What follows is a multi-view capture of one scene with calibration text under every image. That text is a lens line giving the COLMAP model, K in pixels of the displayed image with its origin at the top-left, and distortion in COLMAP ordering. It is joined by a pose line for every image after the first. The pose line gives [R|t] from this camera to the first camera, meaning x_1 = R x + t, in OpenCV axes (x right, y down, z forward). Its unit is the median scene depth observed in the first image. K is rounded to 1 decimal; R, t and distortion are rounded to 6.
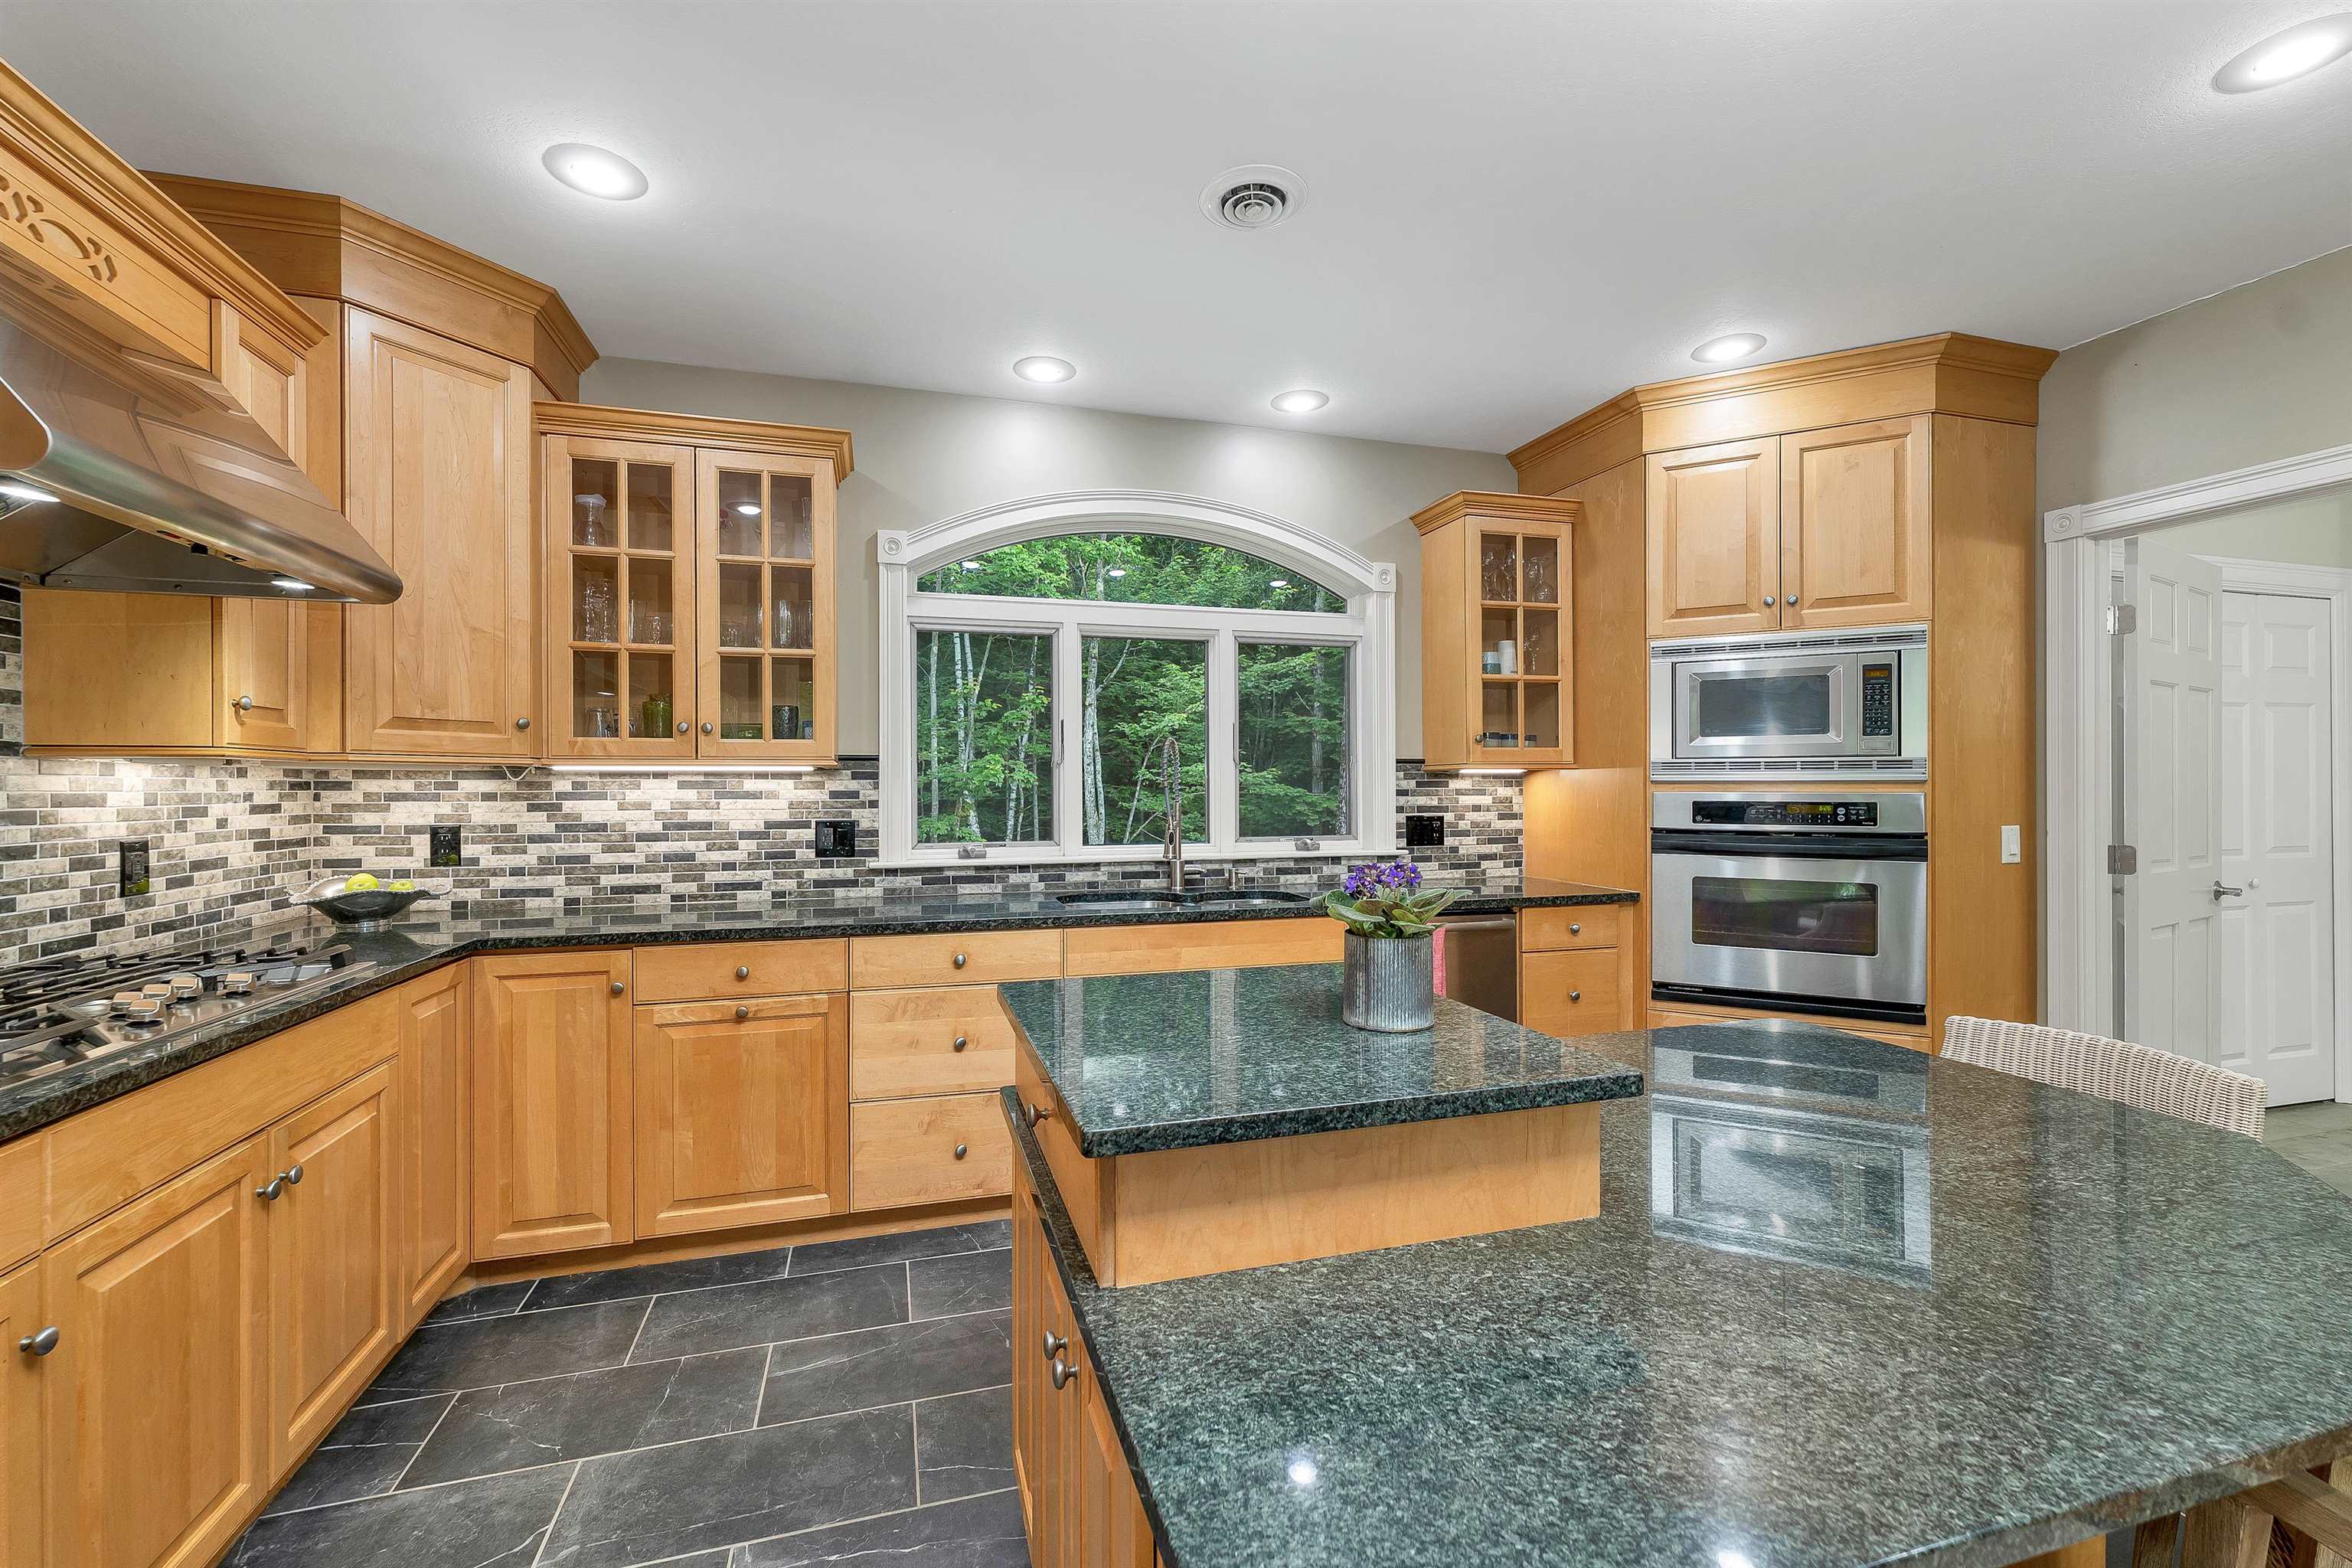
lens RADIAL K [[968.7, 0, 1160.9], [0, 968.7, 784.6], [0, 0, 1]] dist [0.000946, -0.000754]
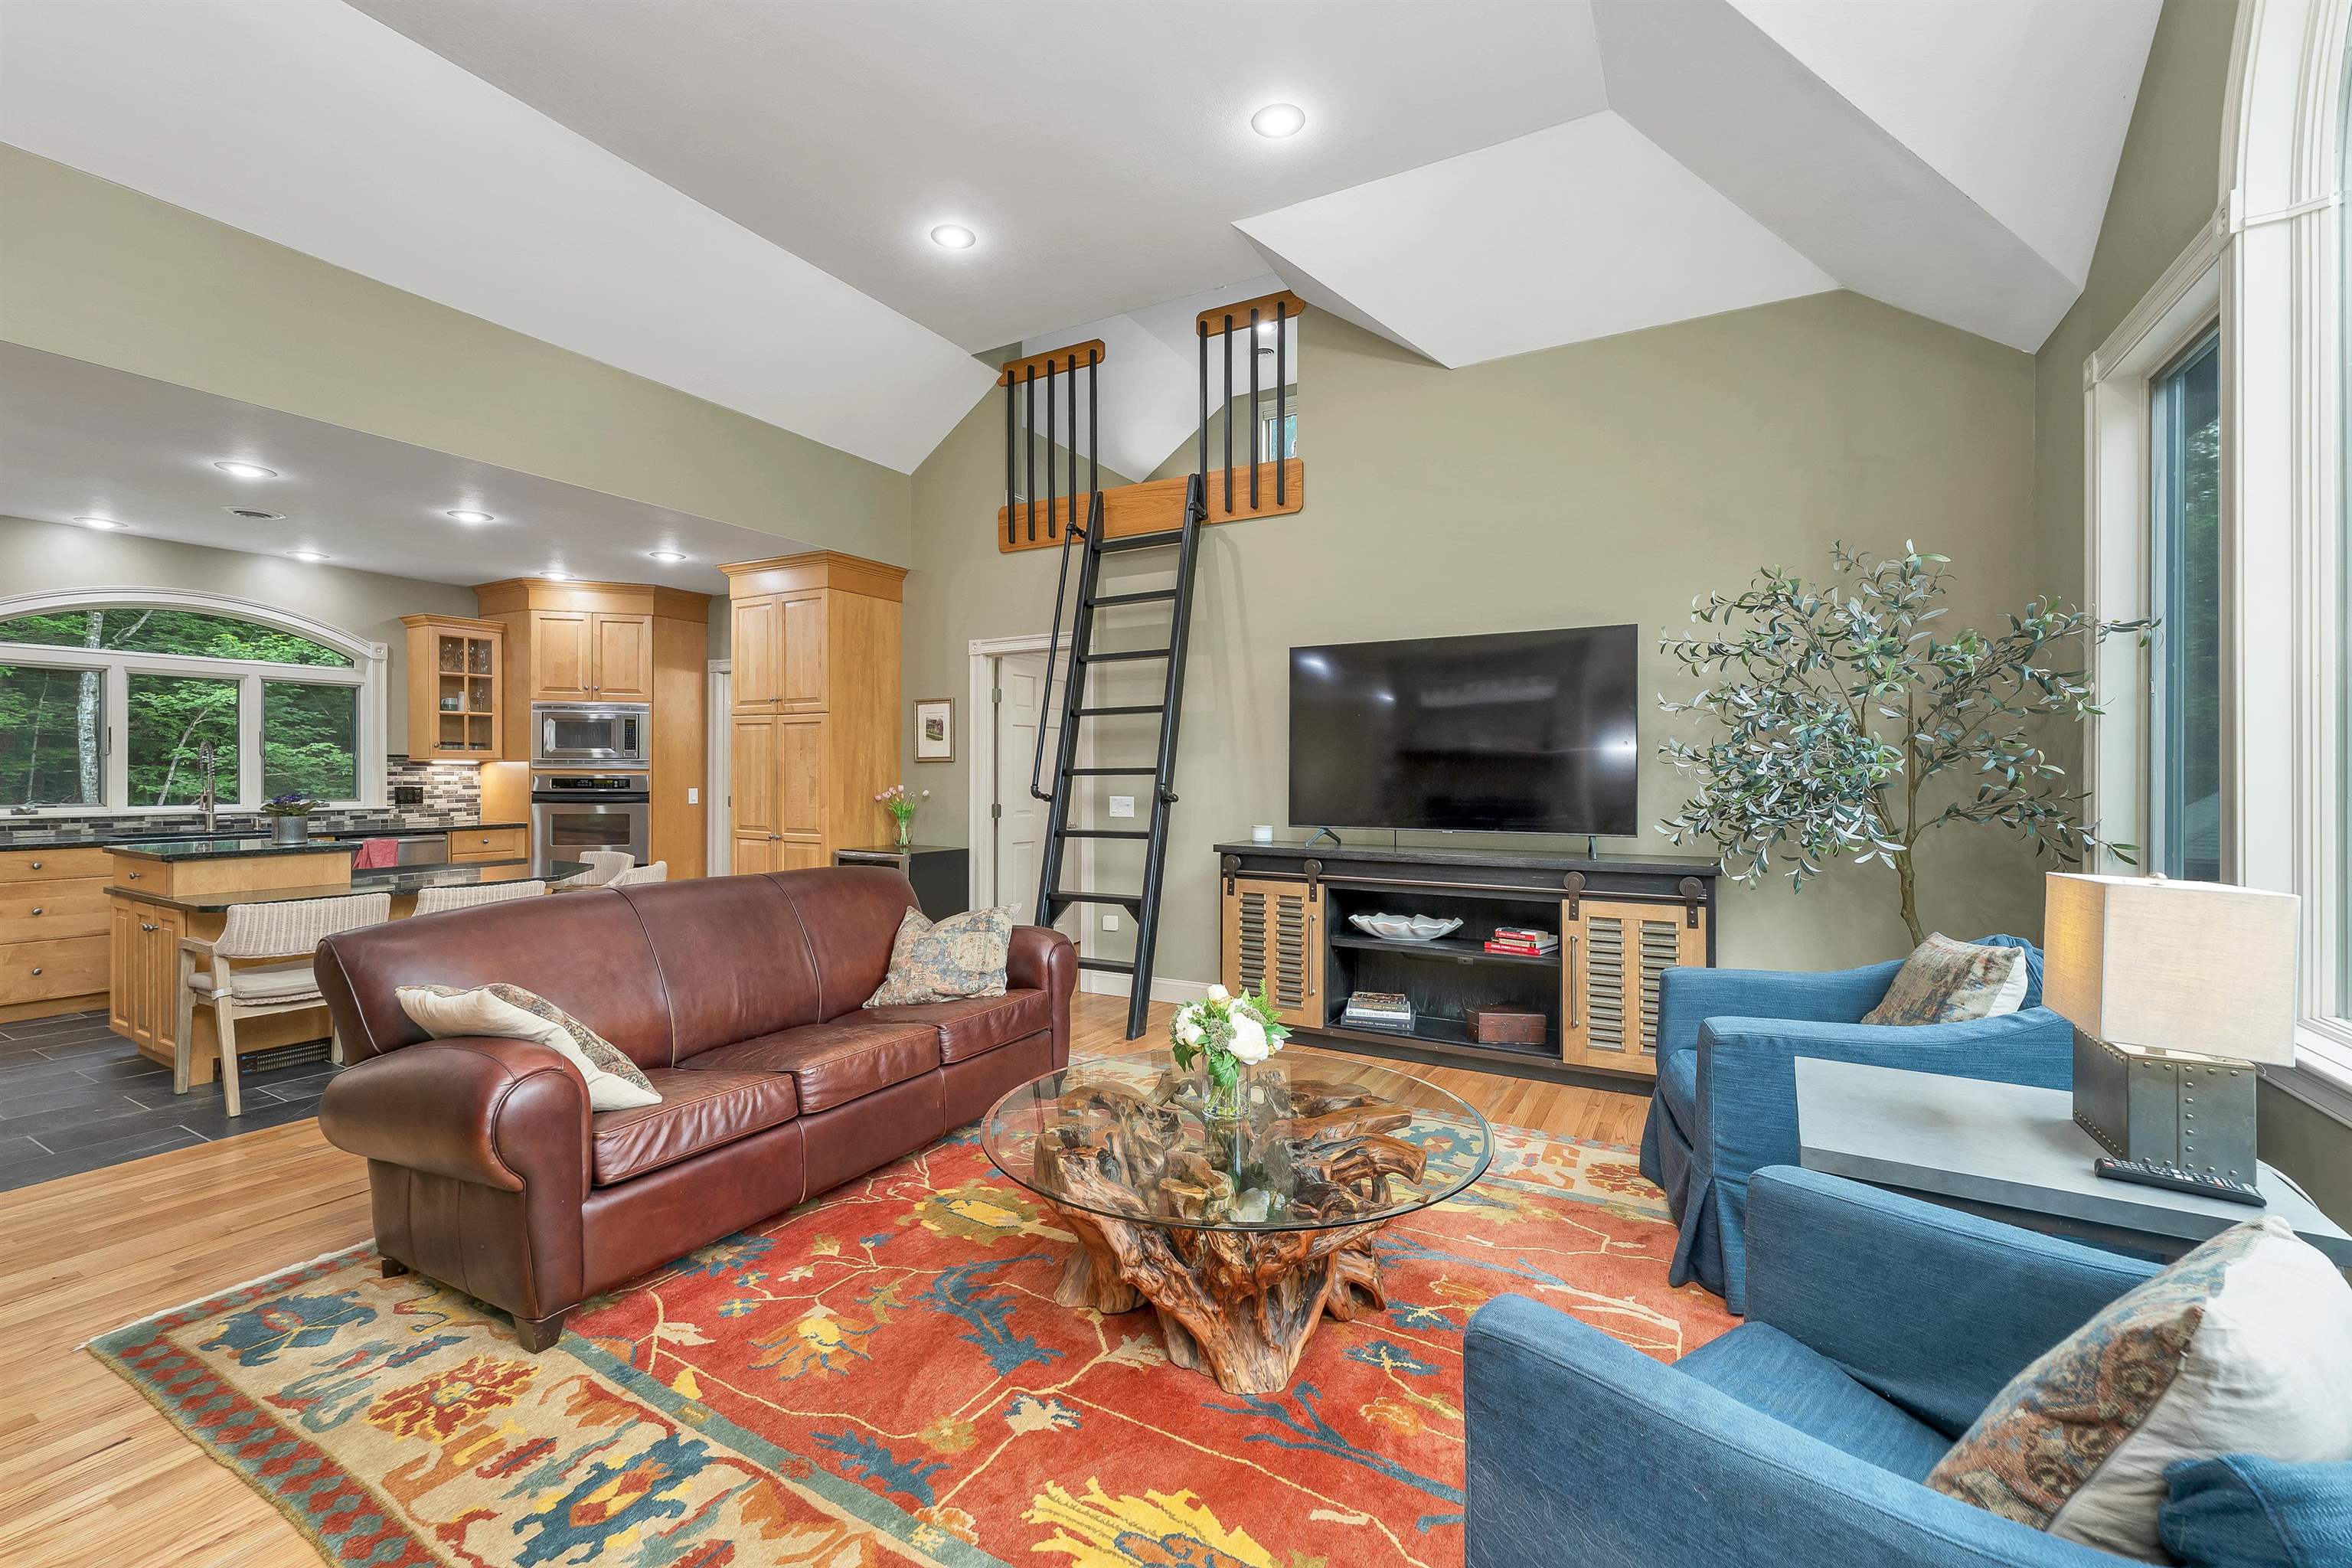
lens RADIAL K [[968.7, 0, 1161.2], [0, 968.7, 779.8], [0, 0, 1]] dist [0.000946, -0.000754]
pose [[0.715772, 0.000945, 0.698333, 0.024535], [-0.008985, 0.999929, 0.007857, -0.008485], [-0.698276, -0.011899, 0.715729, -1.437926]]
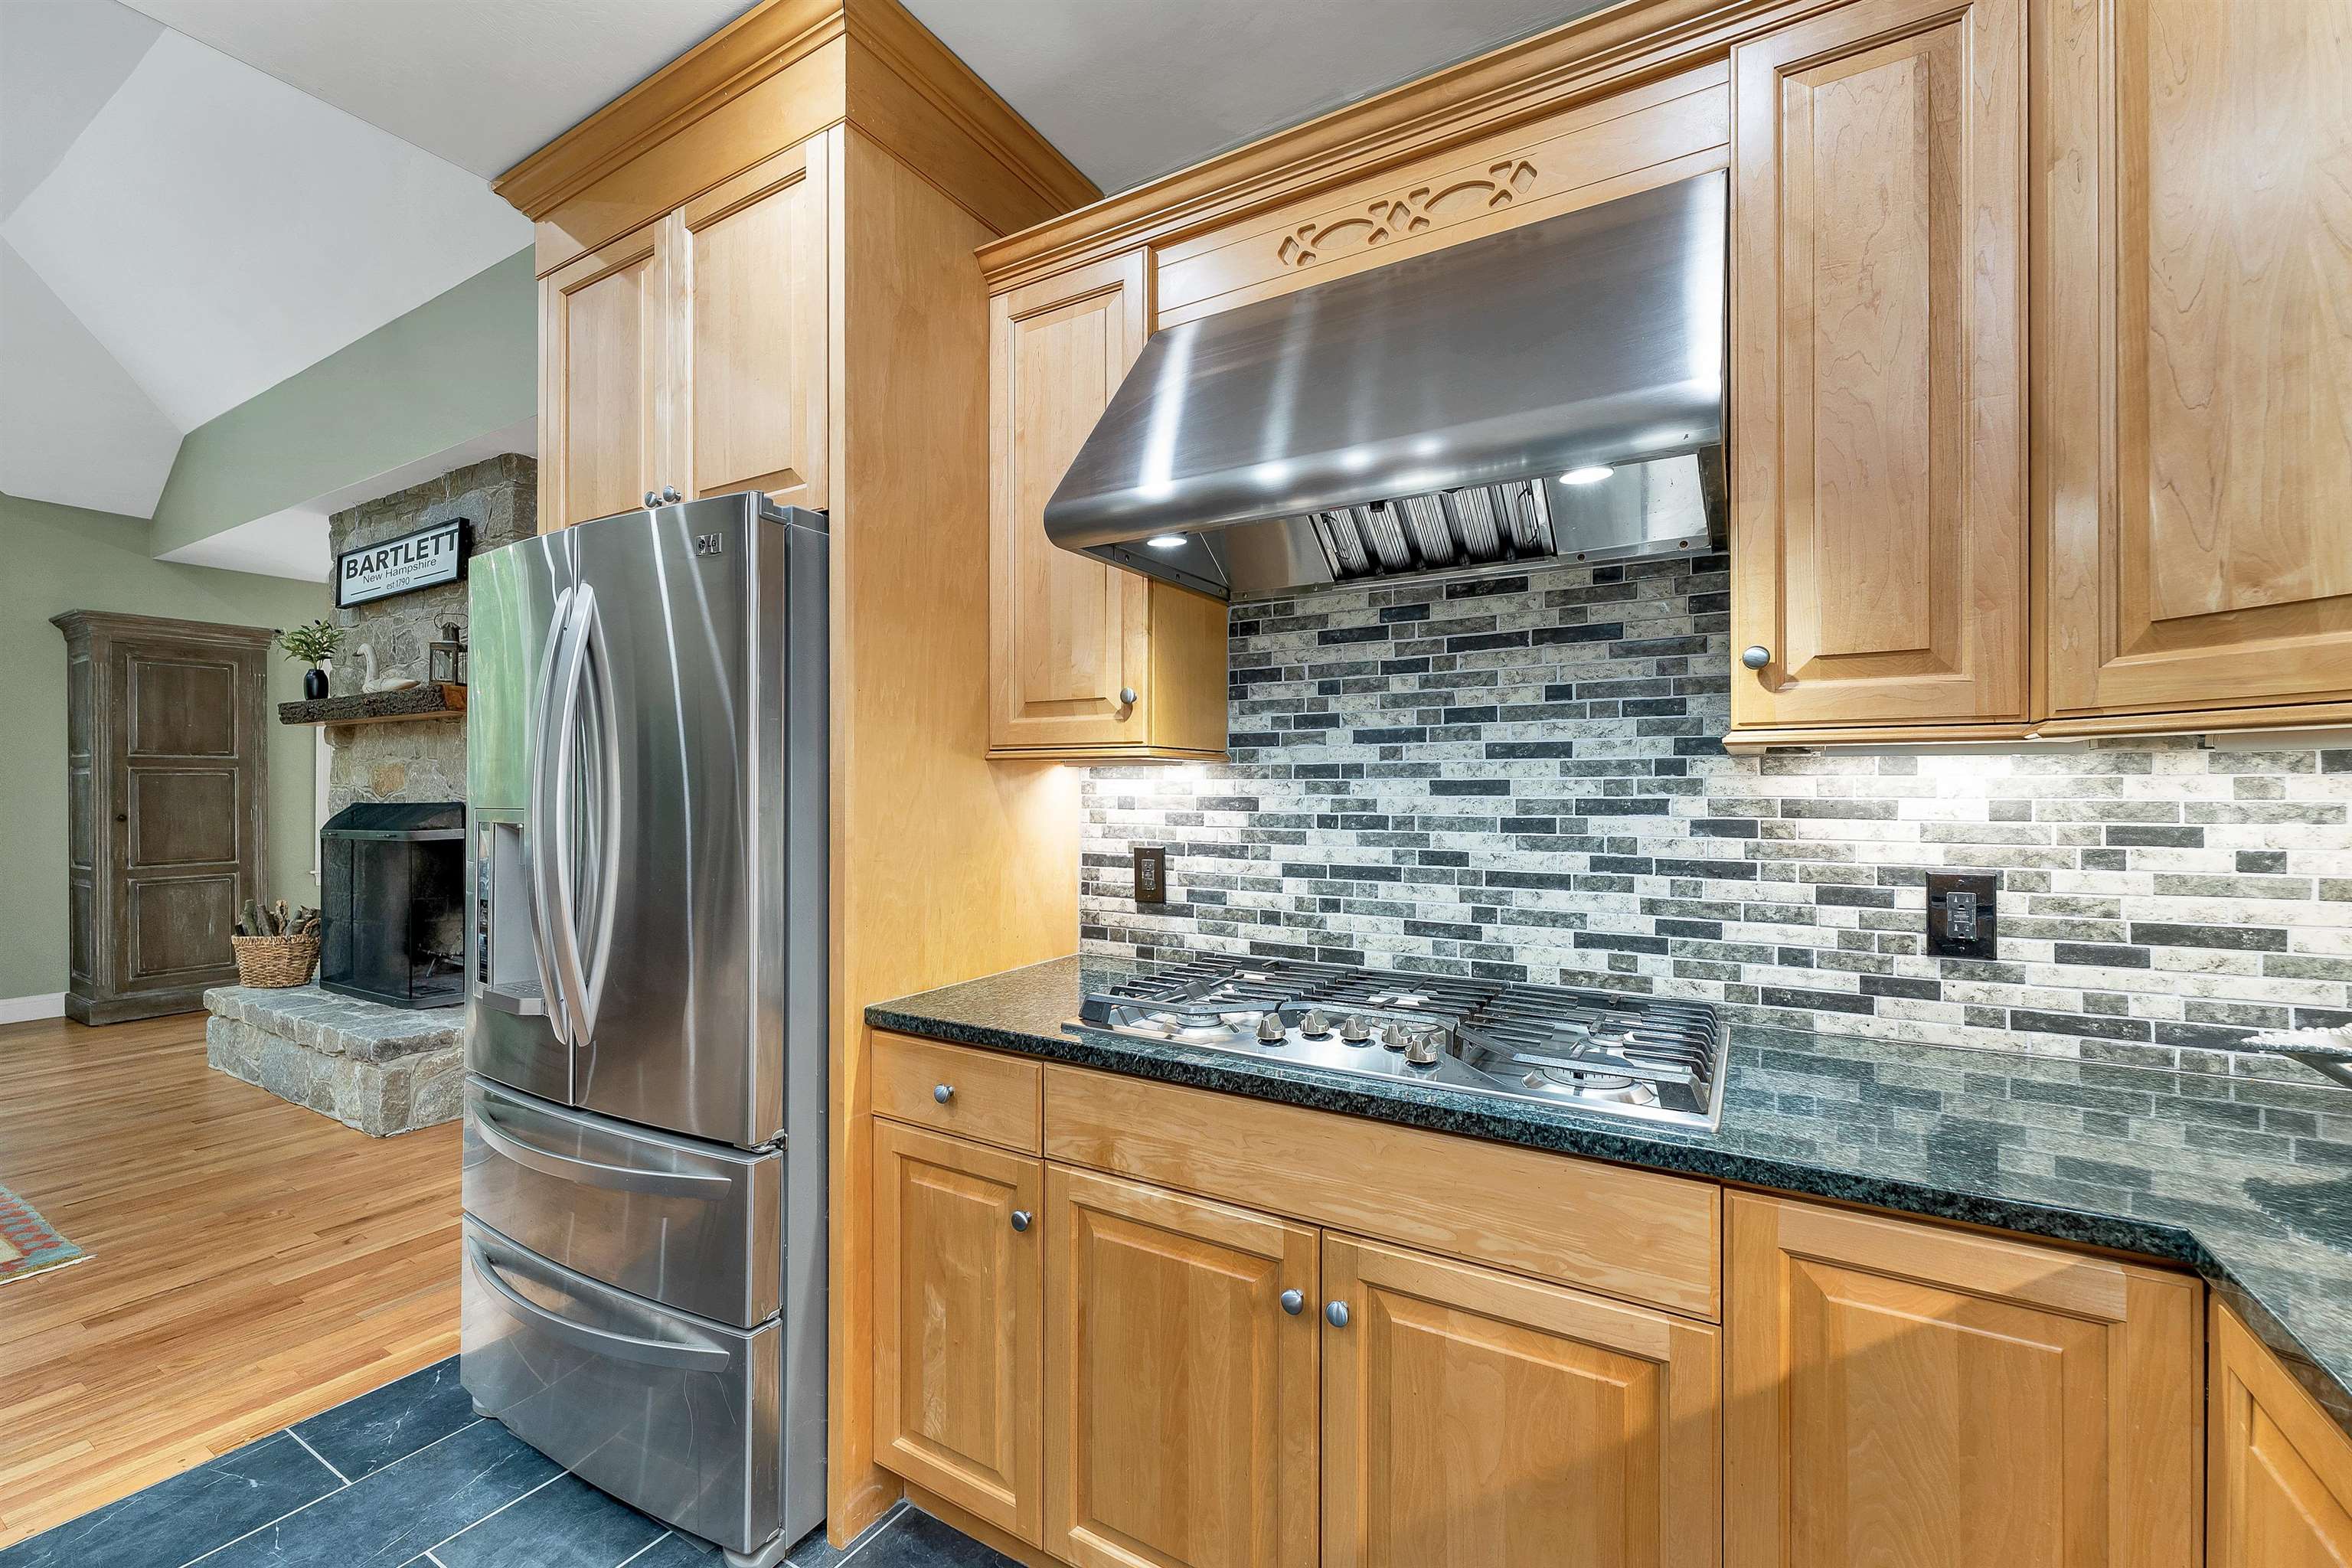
lens RADIAL K [[968.7, 0, 1173.8], [0, 968.7, 783.5], [0, 0, 1]] dist [0.000946, -0.000754]
pose [[-0.733631, -0.003168, -0.679541, -0.155815], [0.002418, 0.999971, -0.007272, 0.000458], [0.679544, -0.006978, -0.733602, 0.759567]]
